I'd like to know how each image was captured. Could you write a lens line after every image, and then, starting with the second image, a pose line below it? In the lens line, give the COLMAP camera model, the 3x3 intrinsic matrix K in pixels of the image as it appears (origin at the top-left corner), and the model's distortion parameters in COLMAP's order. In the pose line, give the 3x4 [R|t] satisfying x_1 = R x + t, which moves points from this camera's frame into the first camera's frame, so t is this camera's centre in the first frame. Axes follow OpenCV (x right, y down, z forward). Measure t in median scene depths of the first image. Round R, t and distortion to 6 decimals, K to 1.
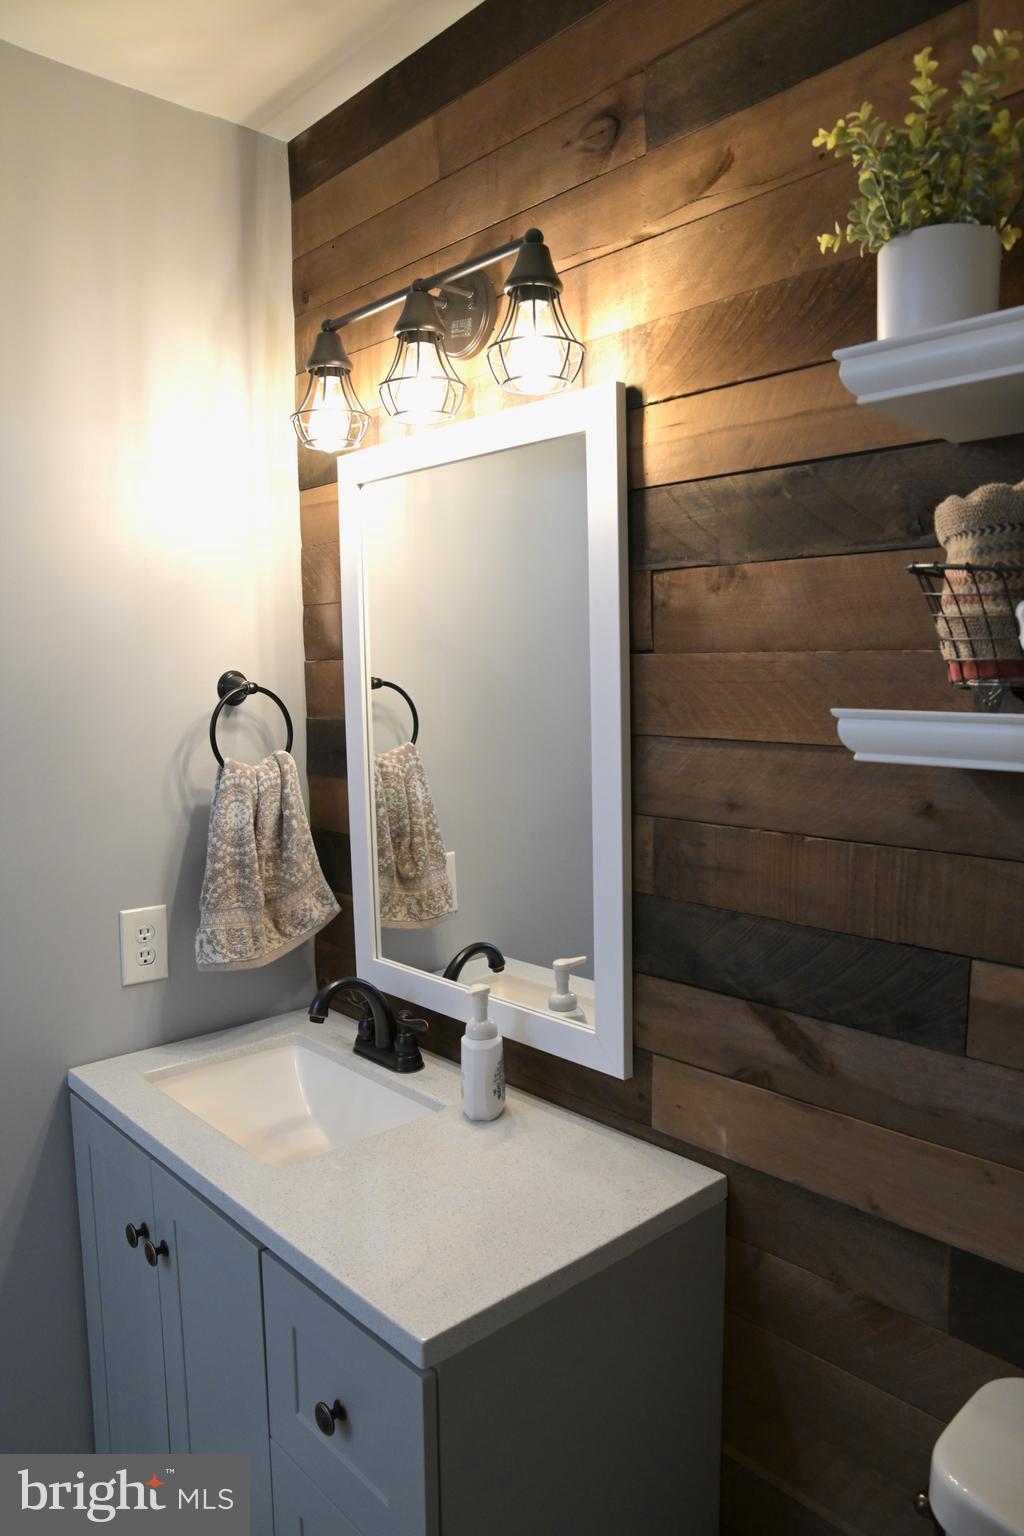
lens RADIAL K [[1051.8, 0, 507.5], [0, 1051.8, 757.8], [0, 0, 1]] dist [-0.104261, 0.070545]
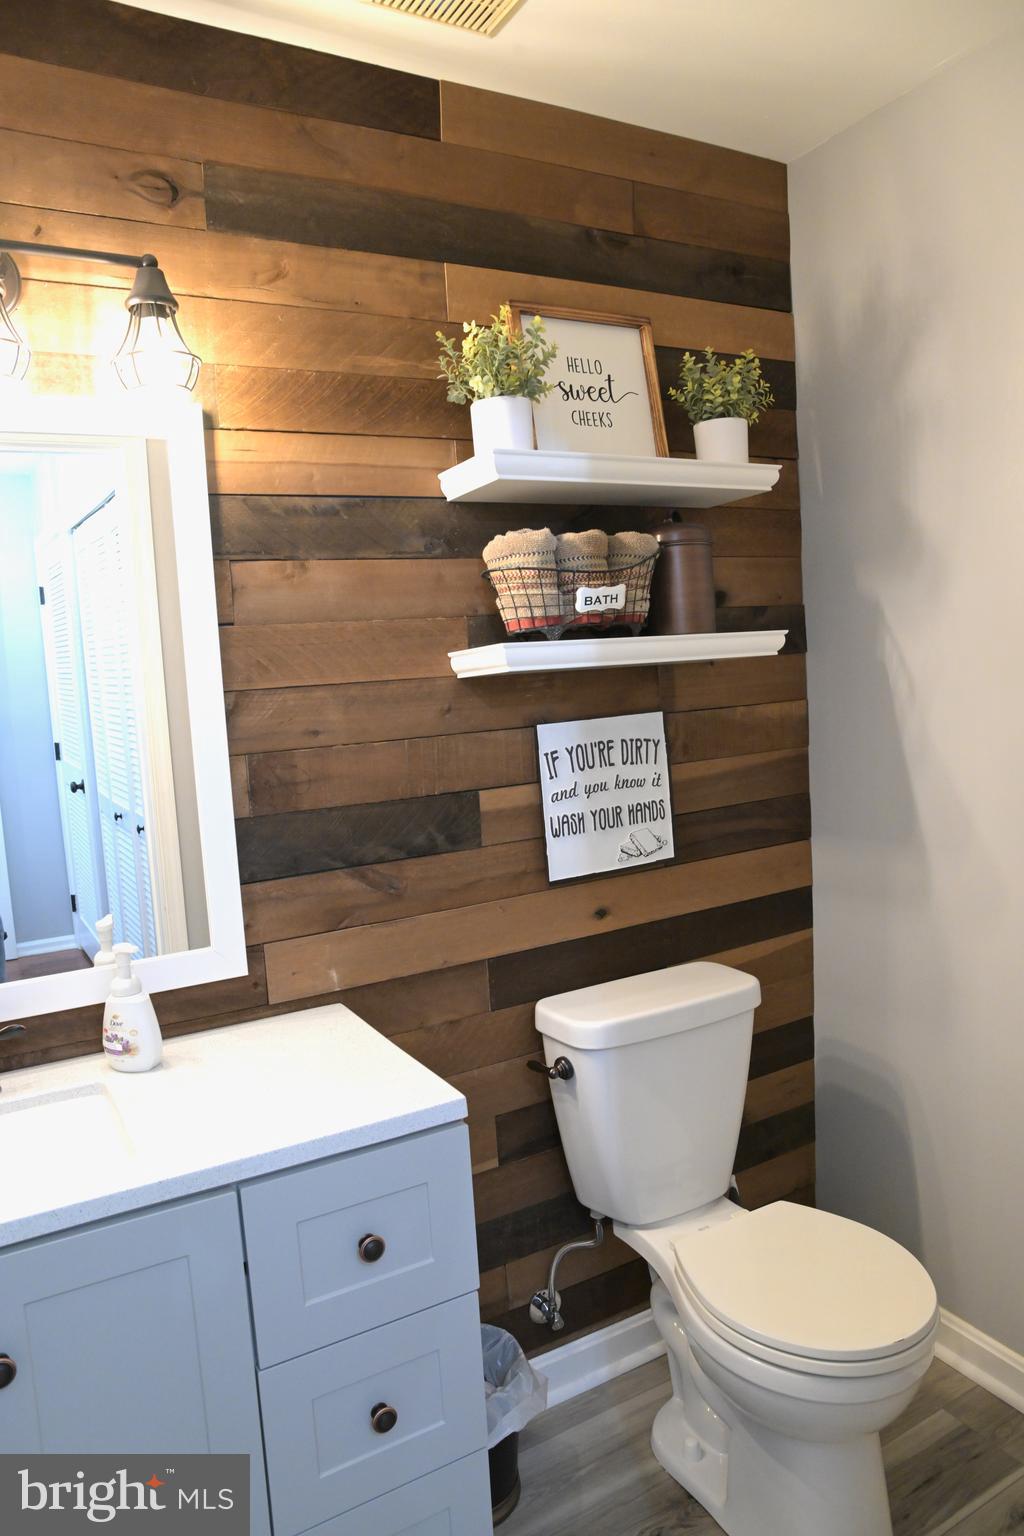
lens RADIAL K [[1051.8, 0, 500.4], [0, 1051.8, 769.4], [0, 0, 1]] dist [-0.104261, 0.070545]
pose [[0.229930, -0.097518, 0.968309, -1.130003], [0.143864, 0.987442, 0.065283, 0.039575], [-0.962515, 0.124294, 0.241072, 0.451066]]
